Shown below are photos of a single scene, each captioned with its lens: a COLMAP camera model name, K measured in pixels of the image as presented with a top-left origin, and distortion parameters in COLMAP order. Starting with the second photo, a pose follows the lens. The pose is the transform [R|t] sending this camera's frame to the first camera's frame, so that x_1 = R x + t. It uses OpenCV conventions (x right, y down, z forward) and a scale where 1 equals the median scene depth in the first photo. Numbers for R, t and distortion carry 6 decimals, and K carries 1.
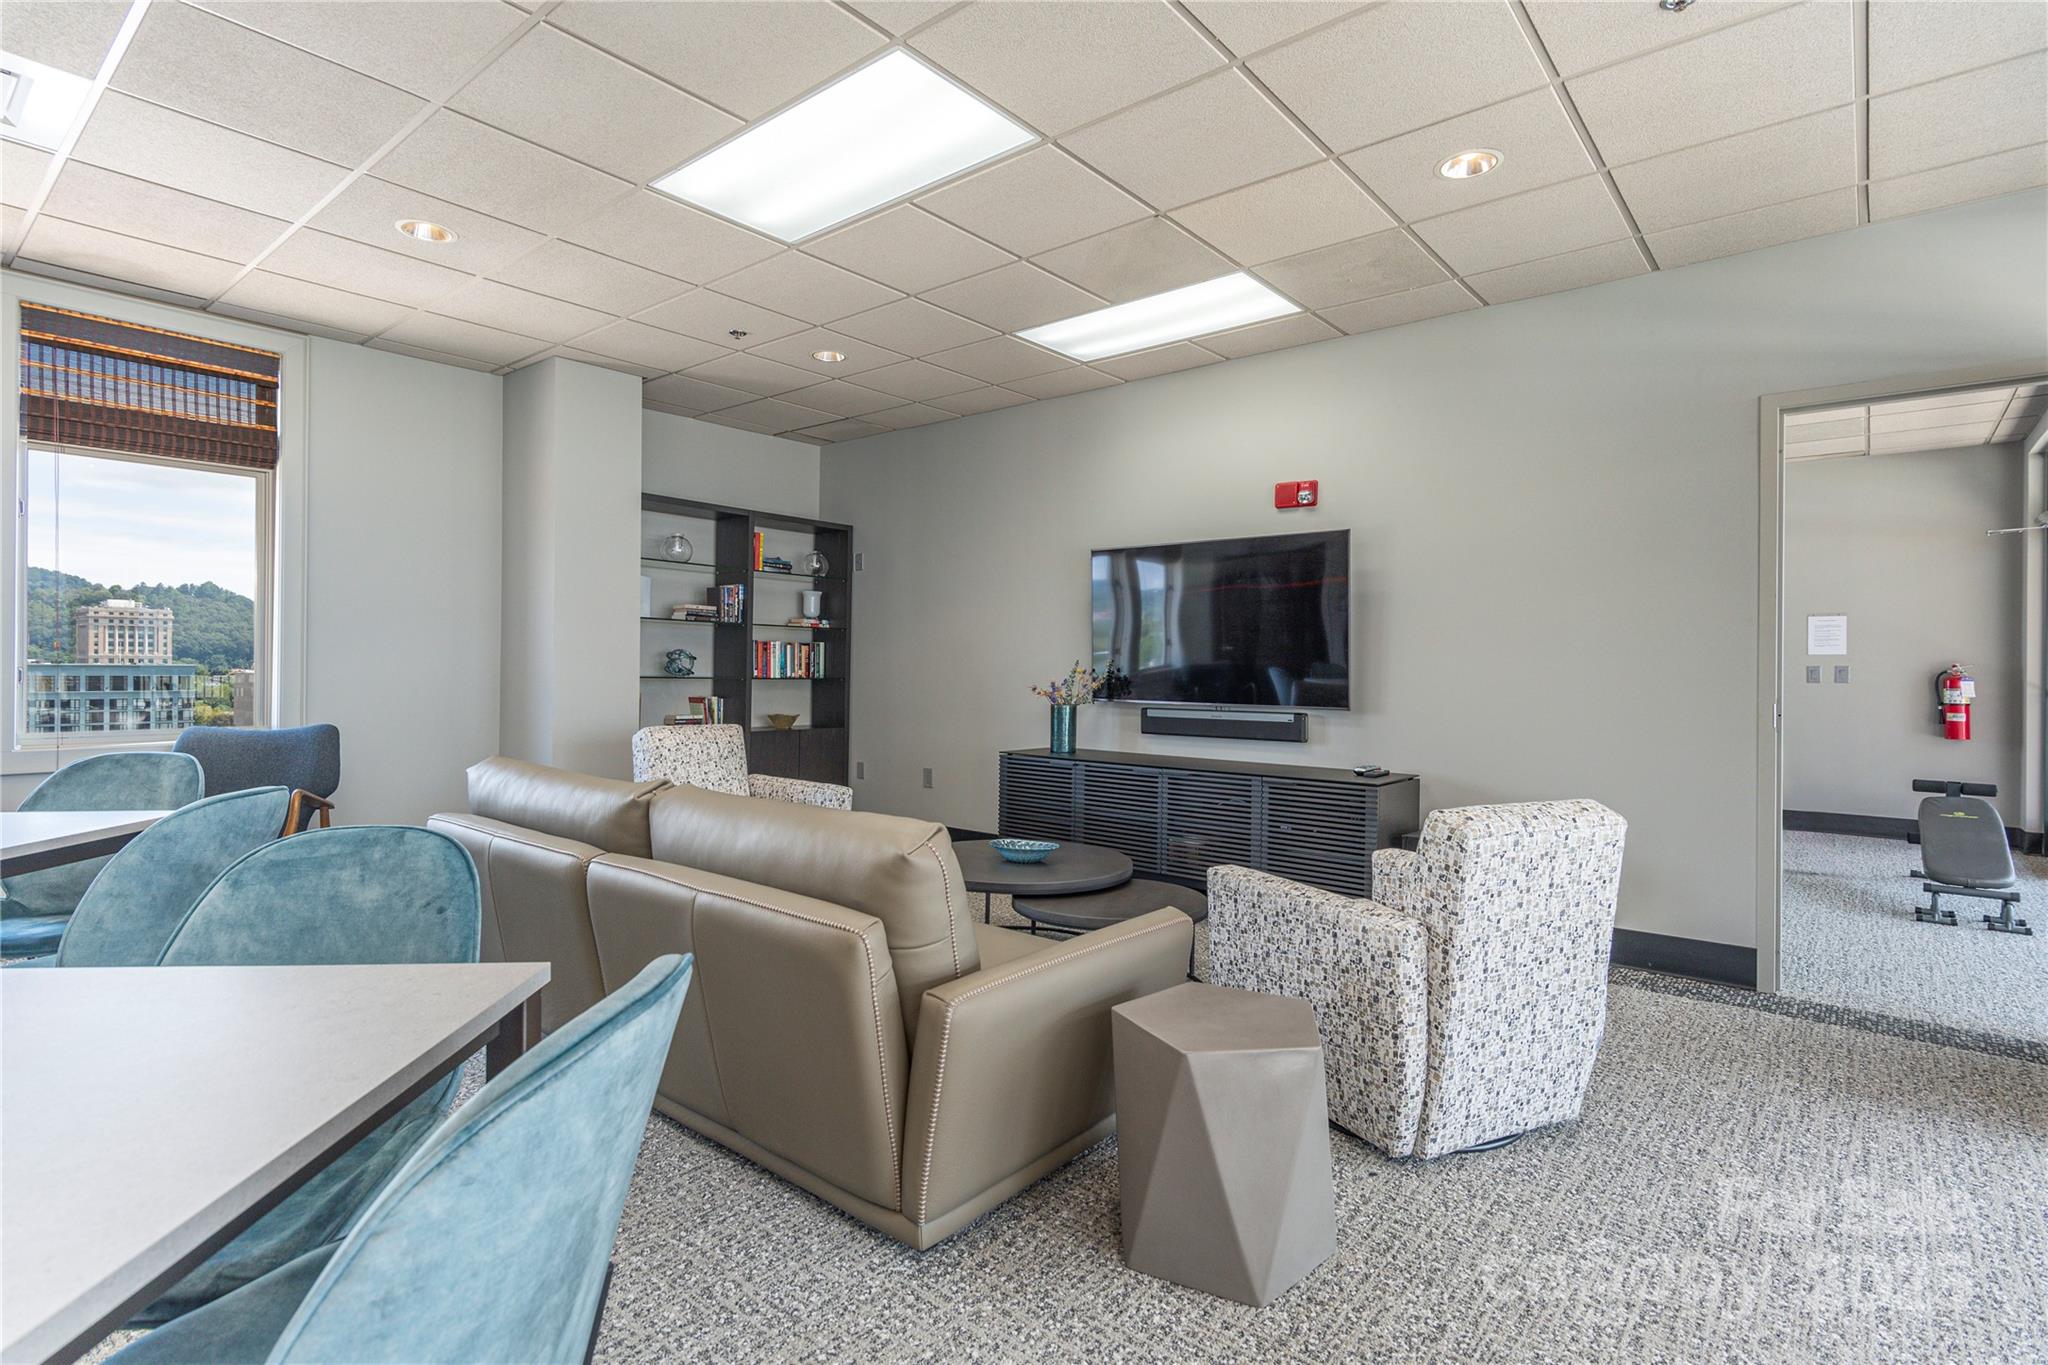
lens RADIAL K [[1013.8, 0, 1024.1], [0, 1013.8, 679.3], [0, 0, 1]] dist [0.001637, -0.000227]
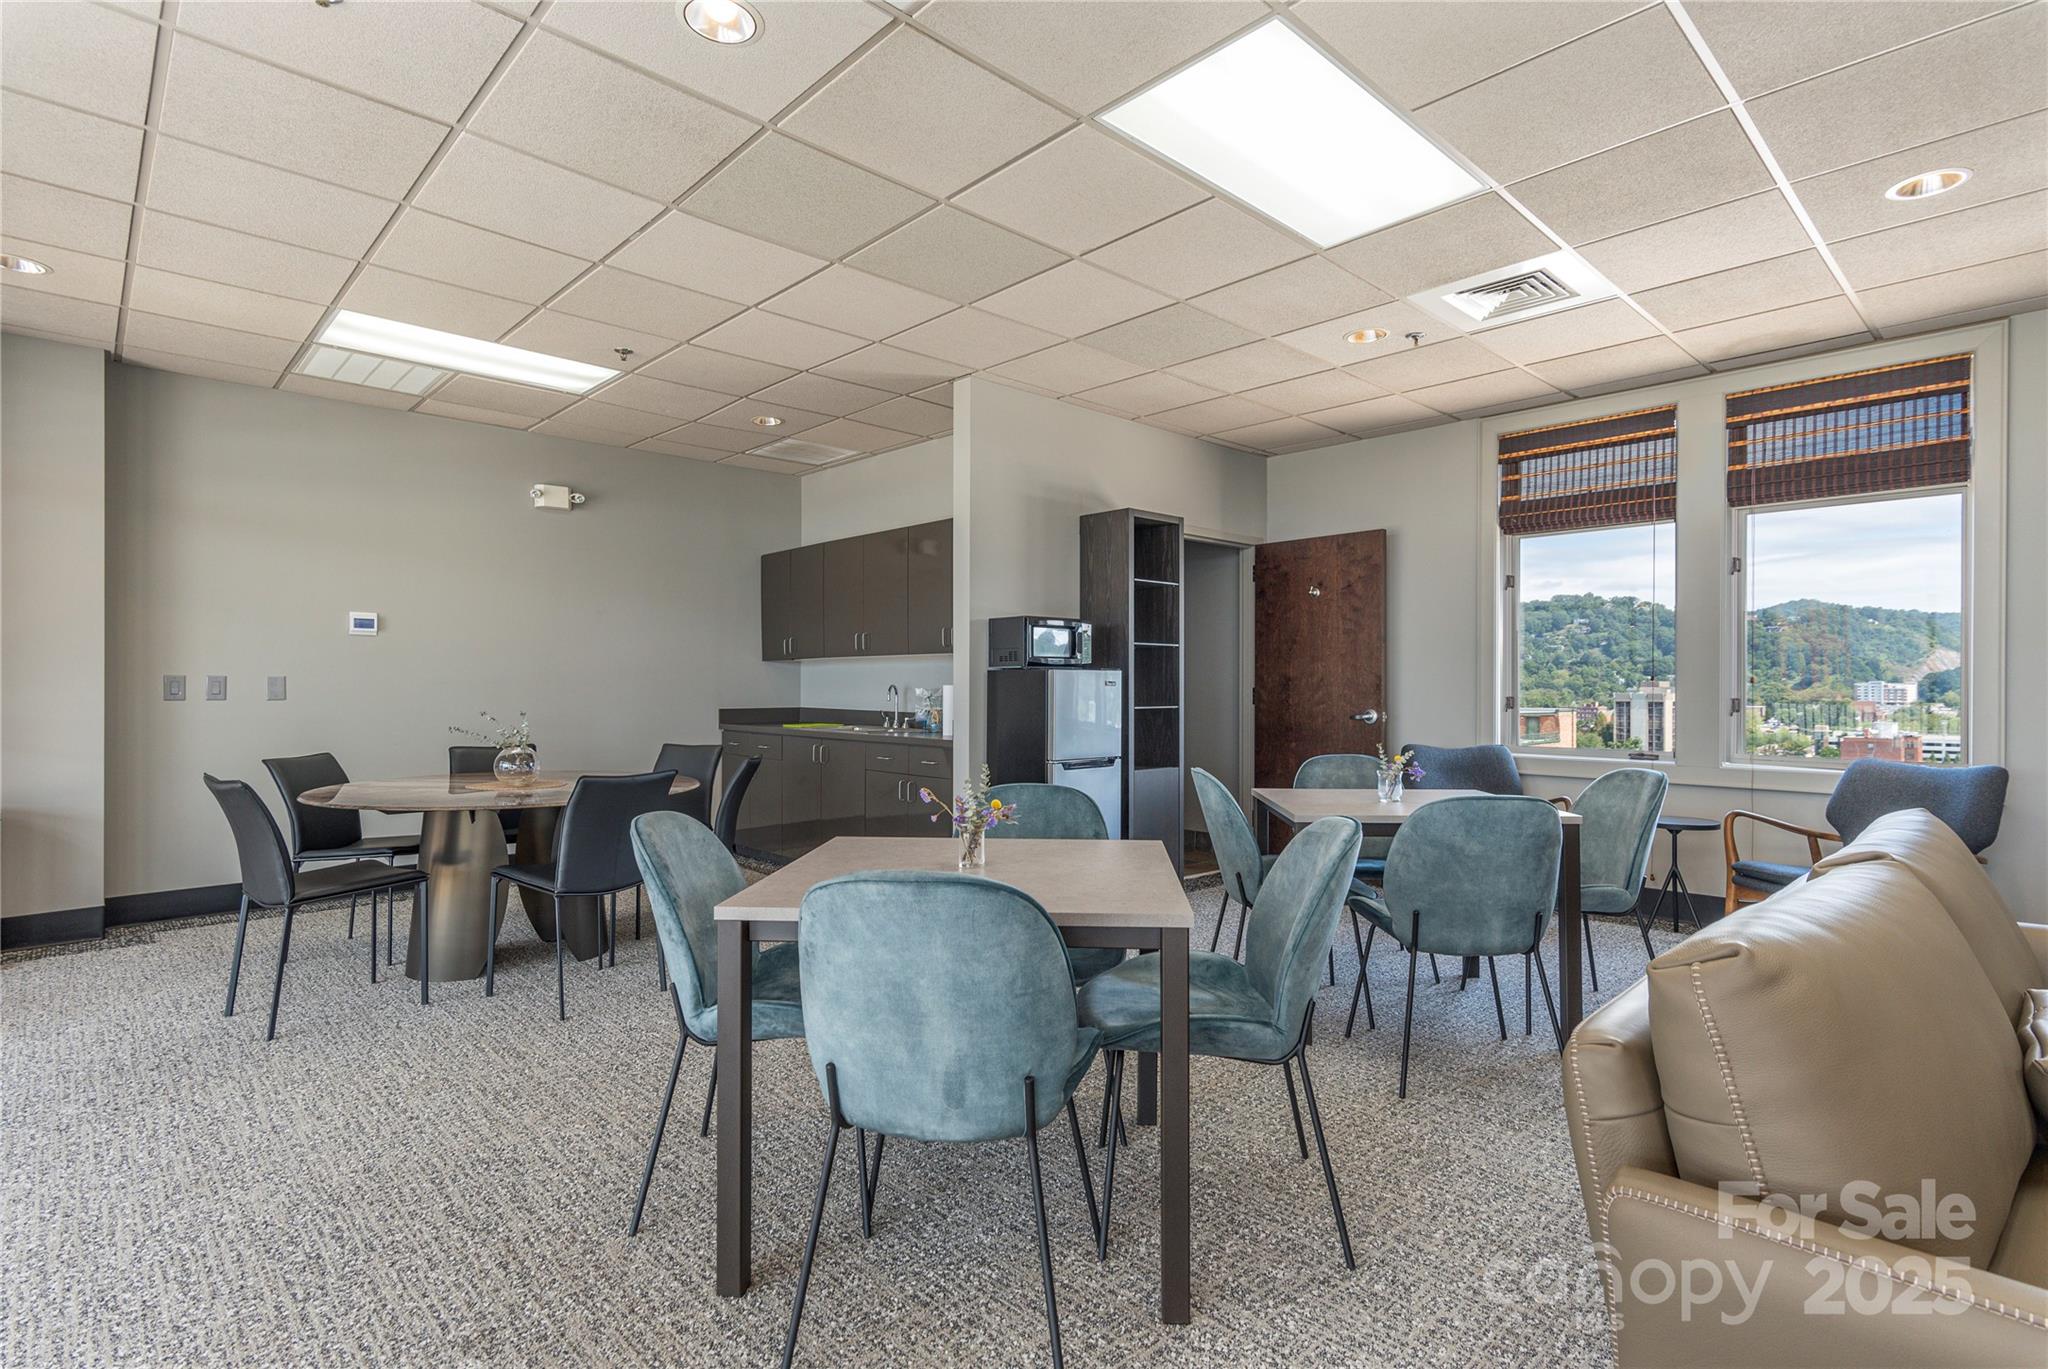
lens RADIAL K [[1013.8, 0, 1024.7], [0, 1013.8, 683.3], [0, 0, 1]] dist [0.001637, -0.000227]
pose [[-0.122813, -0.018793, -0.992252, 0.272219], [-0.017082, 0.999713, -0.016820, 0.002803], [0.992283, 0.014884, -0.123099, 0.296956]]
